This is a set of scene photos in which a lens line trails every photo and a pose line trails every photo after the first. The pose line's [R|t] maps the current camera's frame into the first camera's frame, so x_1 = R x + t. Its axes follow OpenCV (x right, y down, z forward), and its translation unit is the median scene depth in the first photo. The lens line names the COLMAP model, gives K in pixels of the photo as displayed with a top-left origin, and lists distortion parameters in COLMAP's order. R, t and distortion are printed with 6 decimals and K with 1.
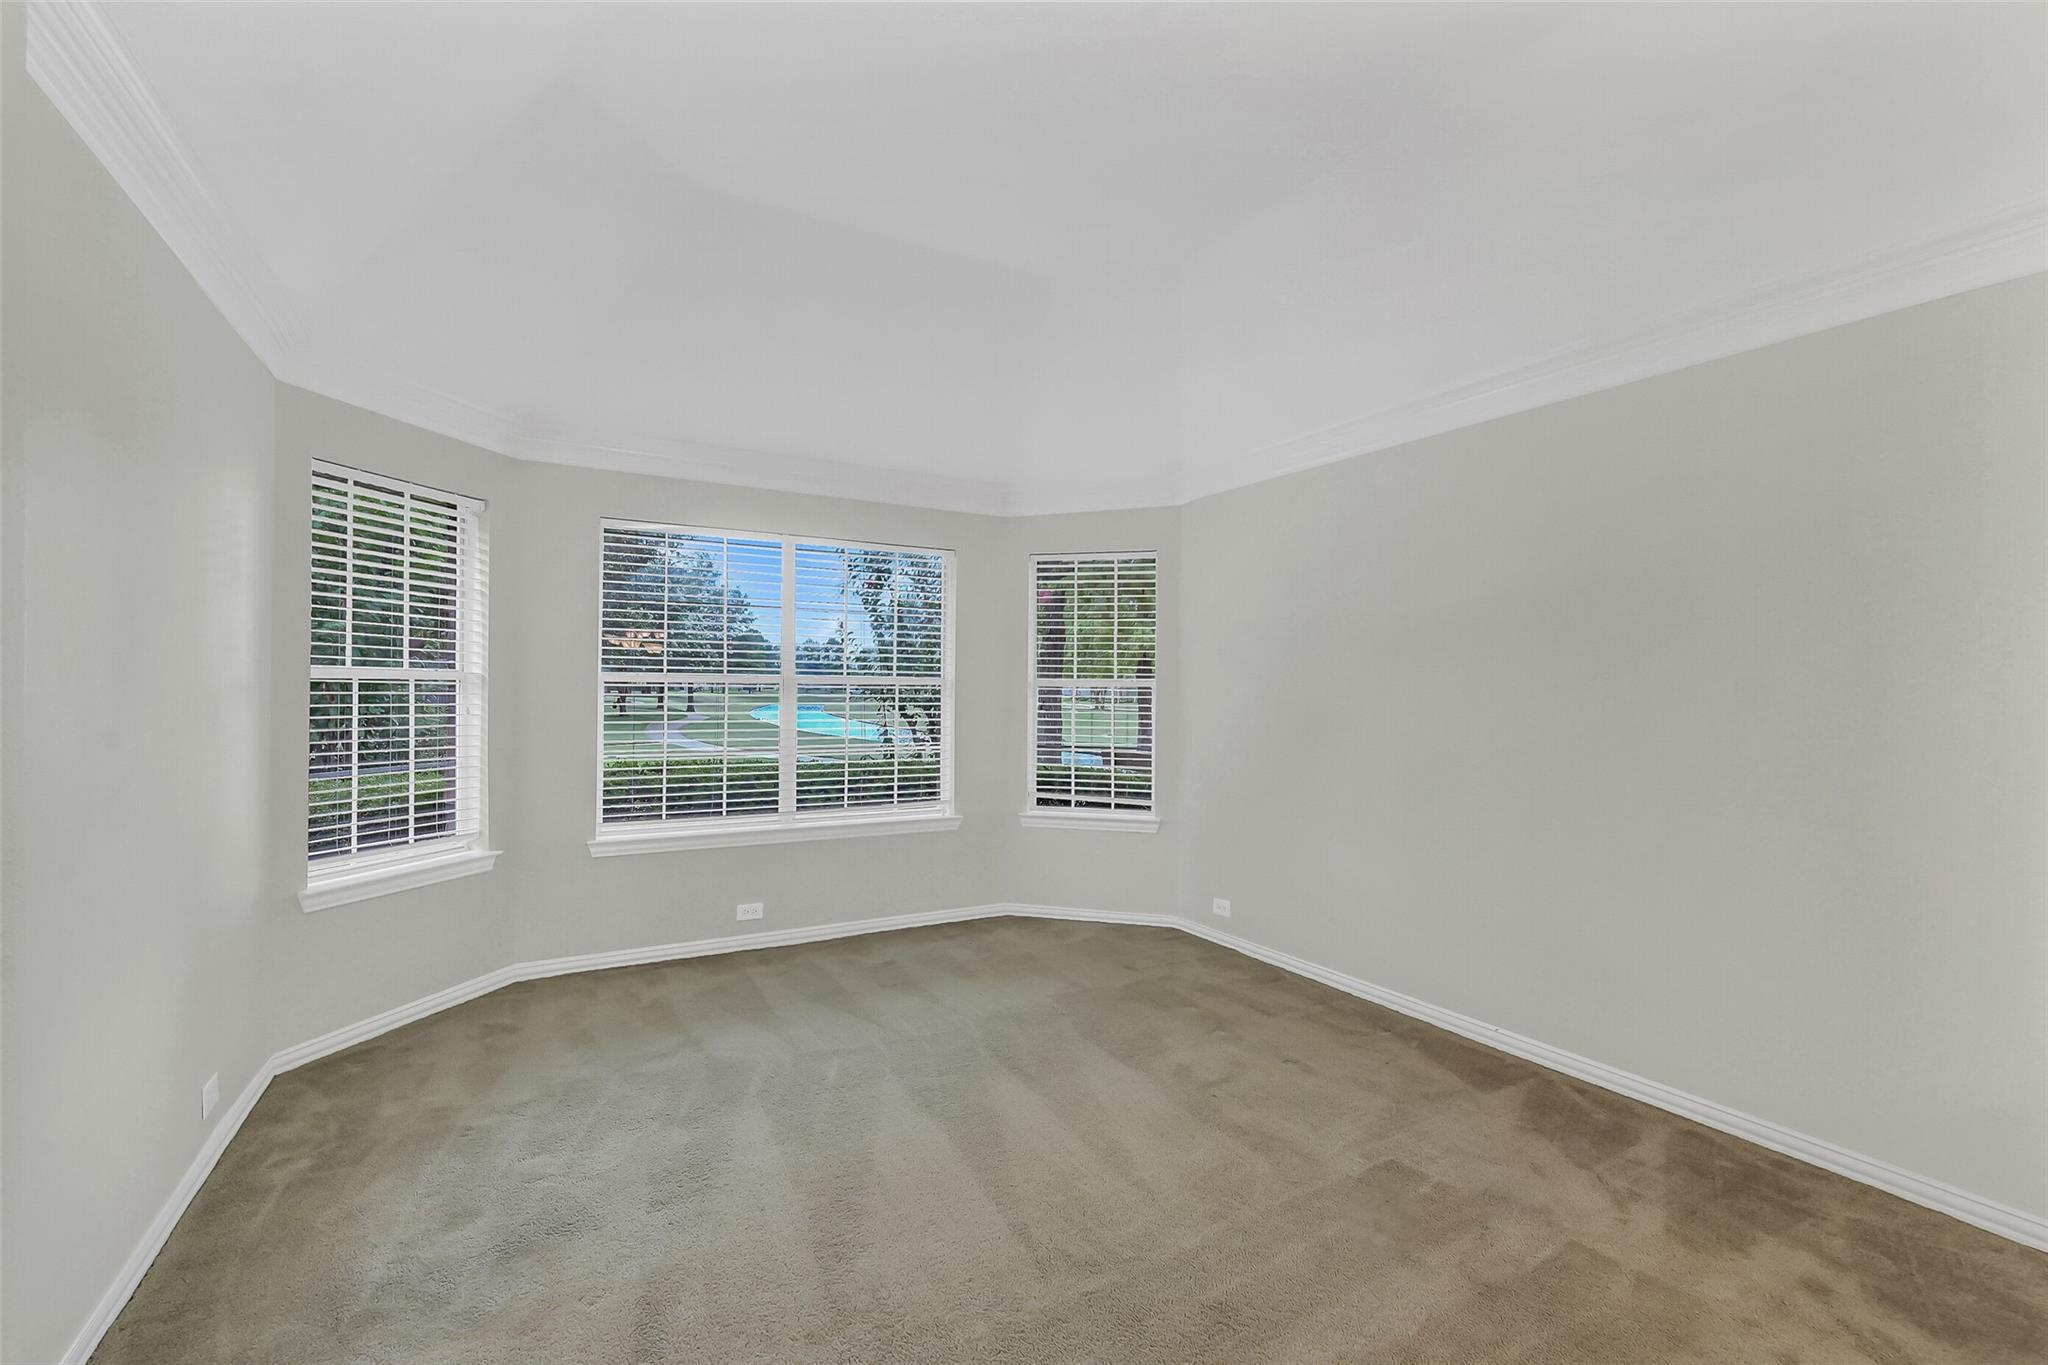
lens RADIAL K [[887.7, 0, 1026.7], [0, 887.7, 682.3], [0, 0, 1]] dist [0.001316, -0.001260]
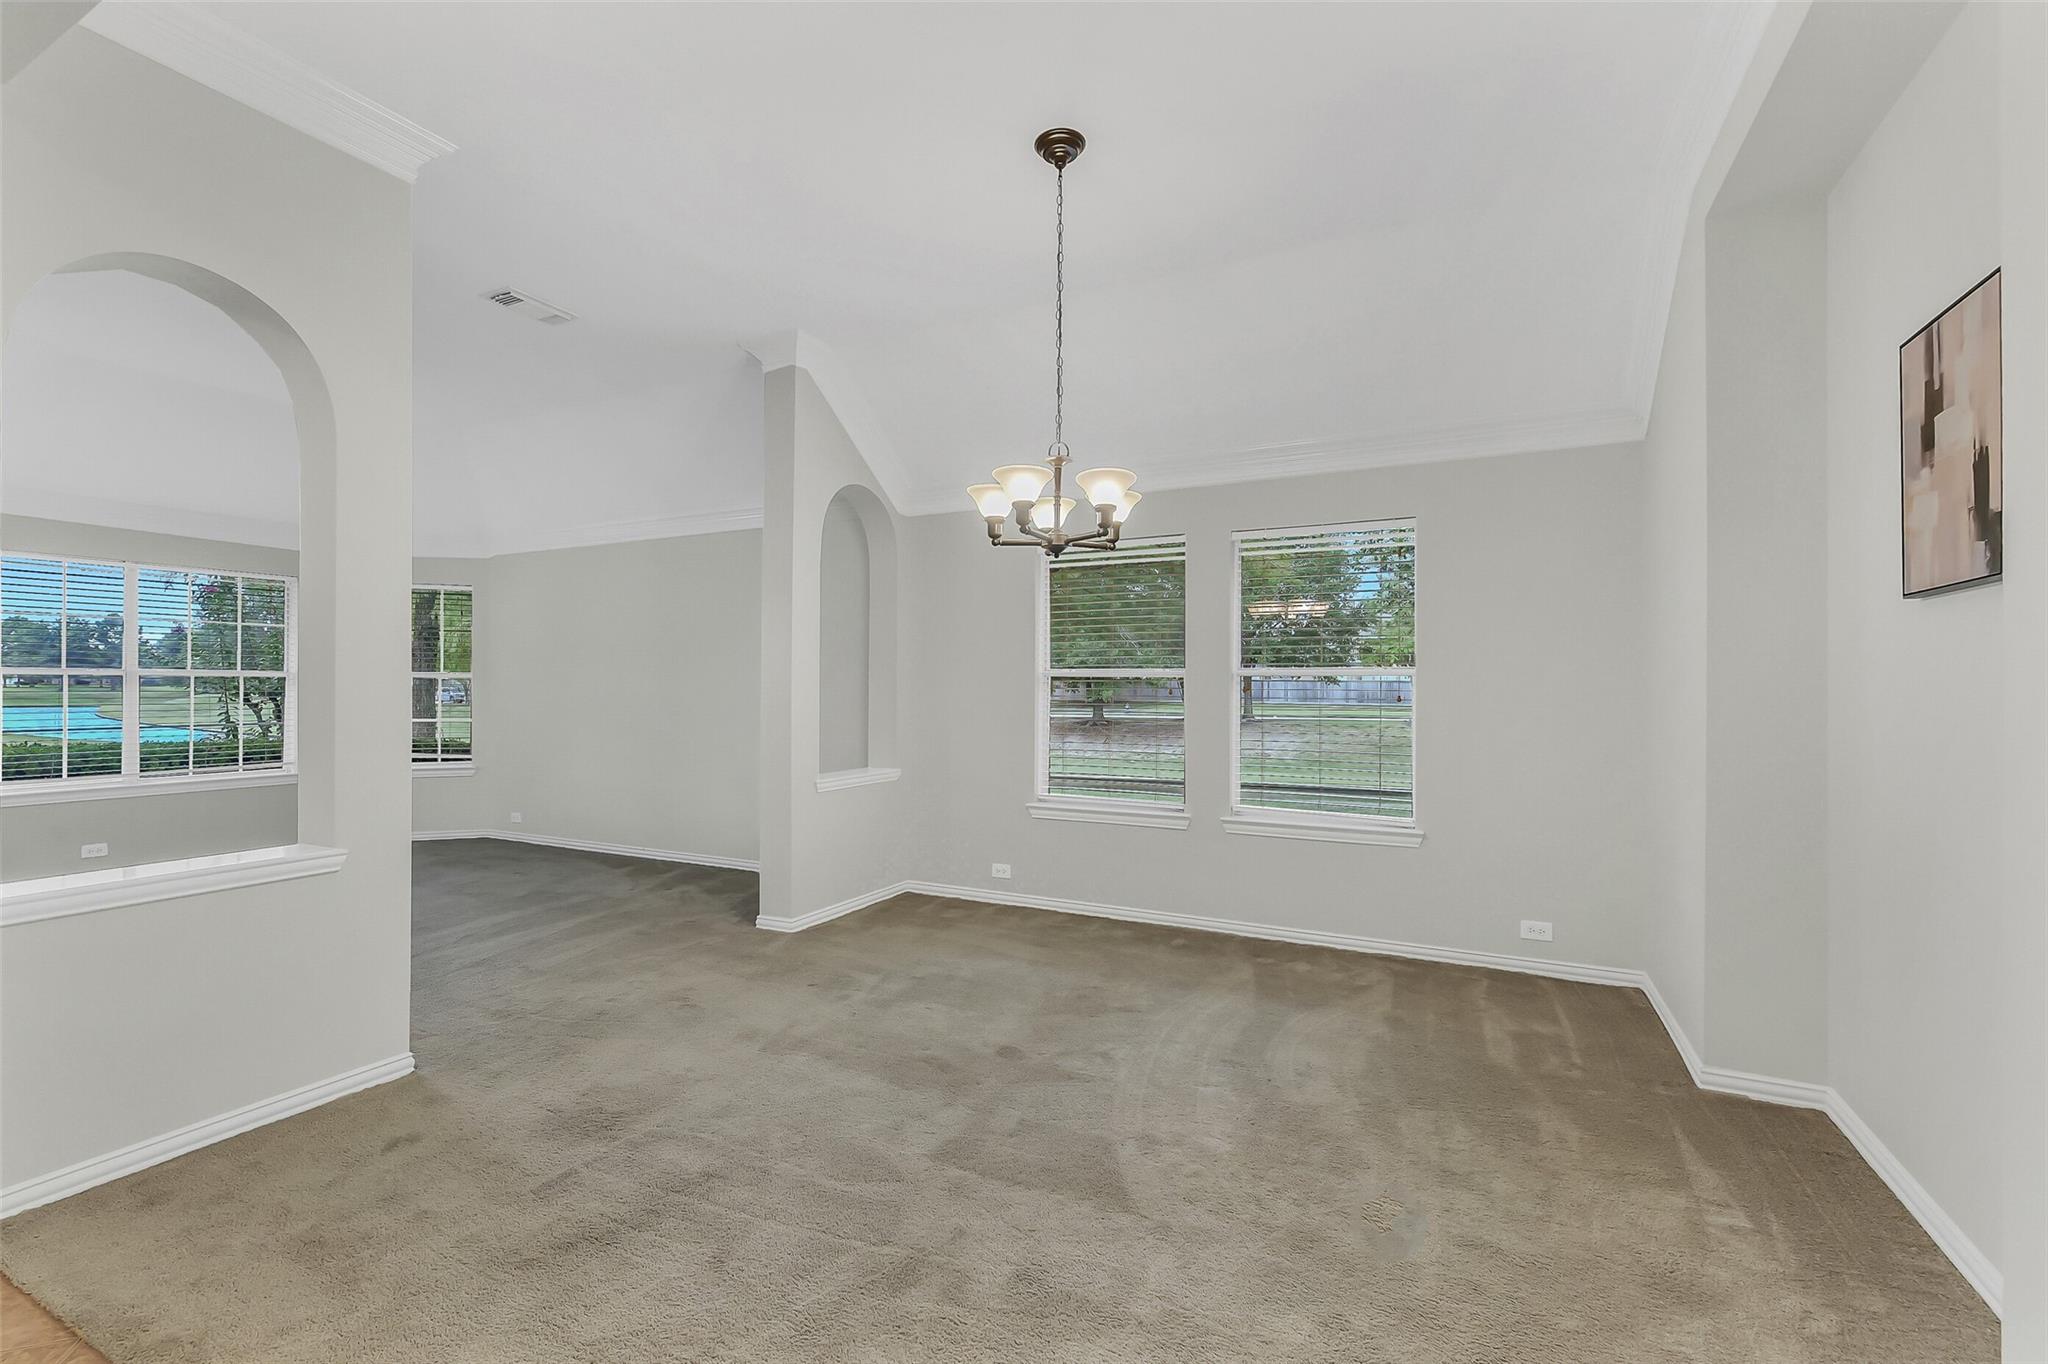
lens RADIAL K [[887.7, 0, 1026.7], [0, 887.7, 681.8], [0, 0, 1]] dist [0.001316, -0.001260]
pose [[0.836939, -0.009095, 0.547220, 0.100875], [0.002857, 0.999921, 0.012249, -0.001831], [-0.547288, -0.008688, 0.836899, -0.679042]]
